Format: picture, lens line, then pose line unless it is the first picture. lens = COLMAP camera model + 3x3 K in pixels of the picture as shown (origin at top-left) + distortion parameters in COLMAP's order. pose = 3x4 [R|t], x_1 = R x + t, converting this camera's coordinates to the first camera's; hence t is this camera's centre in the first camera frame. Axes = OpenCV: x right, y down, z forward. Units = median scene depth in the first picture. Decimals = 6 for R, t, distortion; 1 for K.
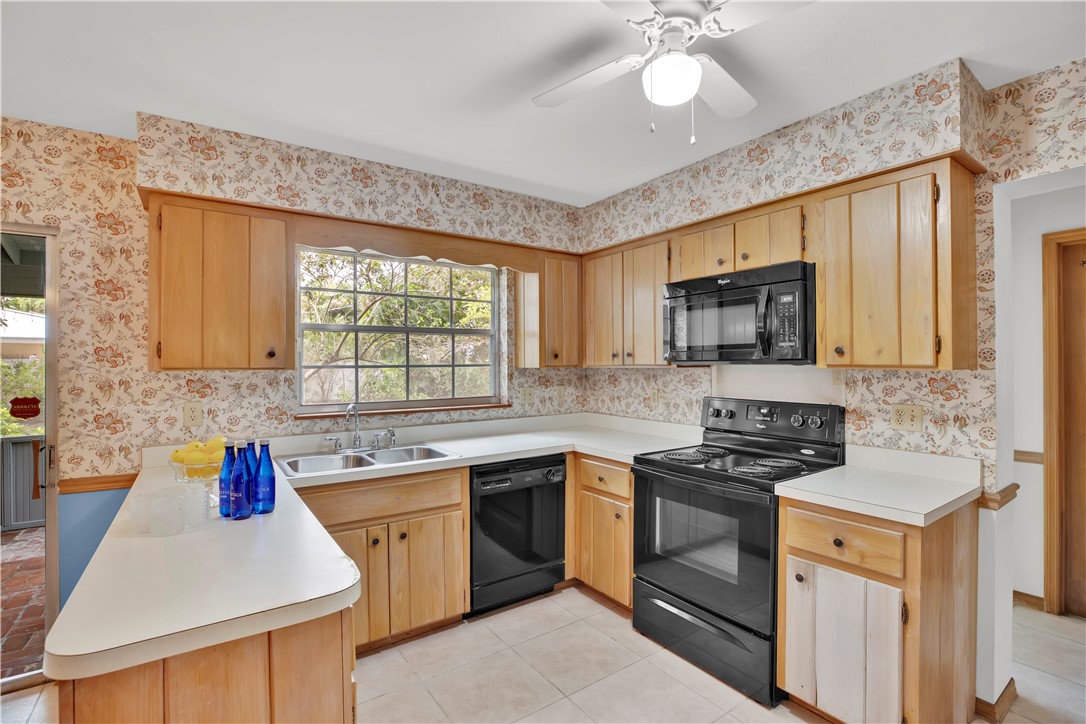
lens RADIAL K [[498.9, 0, 544.9], [0, 498.9, 362.0], [0, 0, 1]] dist [-0.044098, 0.013126]
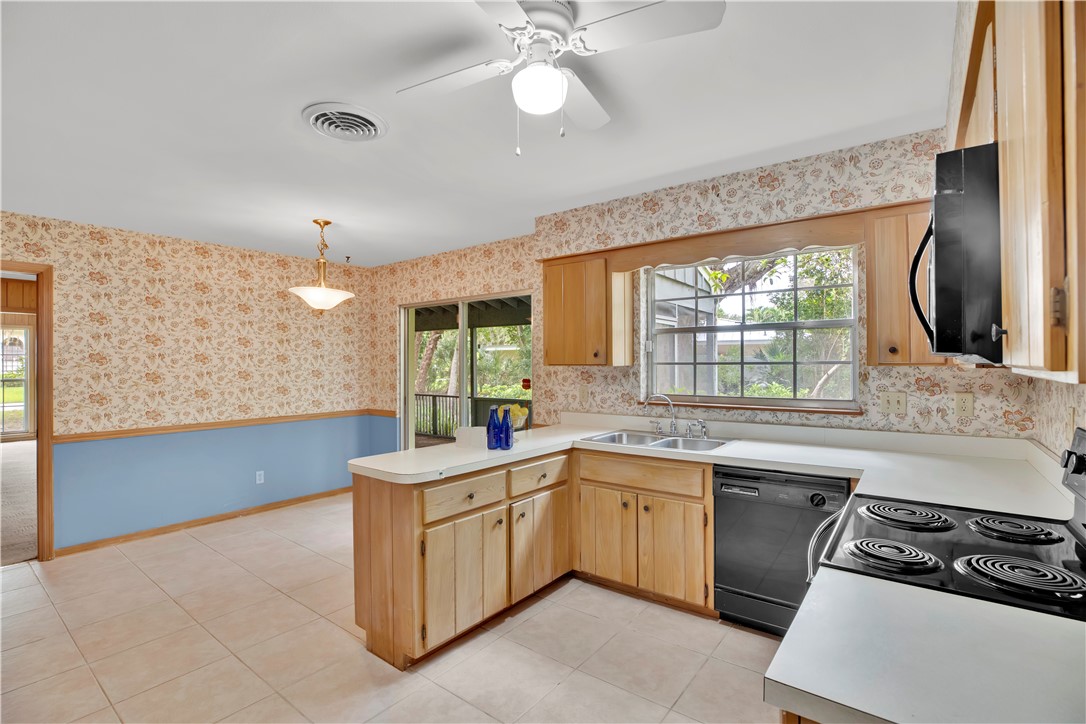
lens RADIAL K [[498.9, 0, 544.9], [0, 498.9, 362.0], [0, 0, 1]] dist [-0.044098, 0.013126]
pose [[0.298784, 0.001997, -0.954319, 0.731167], [0.007196, 0.999965, 0.004346, -0.001986], [0.954294, -0.008166, 0.298759, 0.403653]]
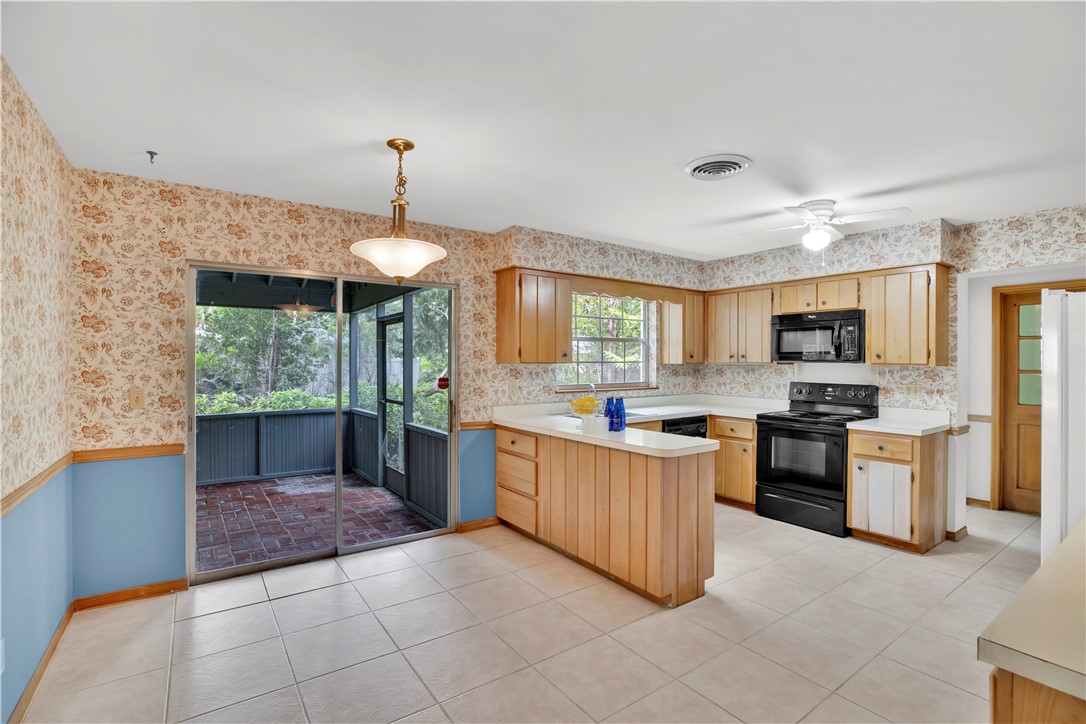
lens RADIAL K [[498.9, 0, 544.9], [0, 498.9, 362.0], [0, 0, 1]] dist [-0.044098, 0.013126]
pose [[0.999964, 0.007707, 0.003626, -0.597730], [-0.007727, 0.999956, 0.005369, 0.000607], [-0.003585, -0.005396, 0.999979, -0.767062]]
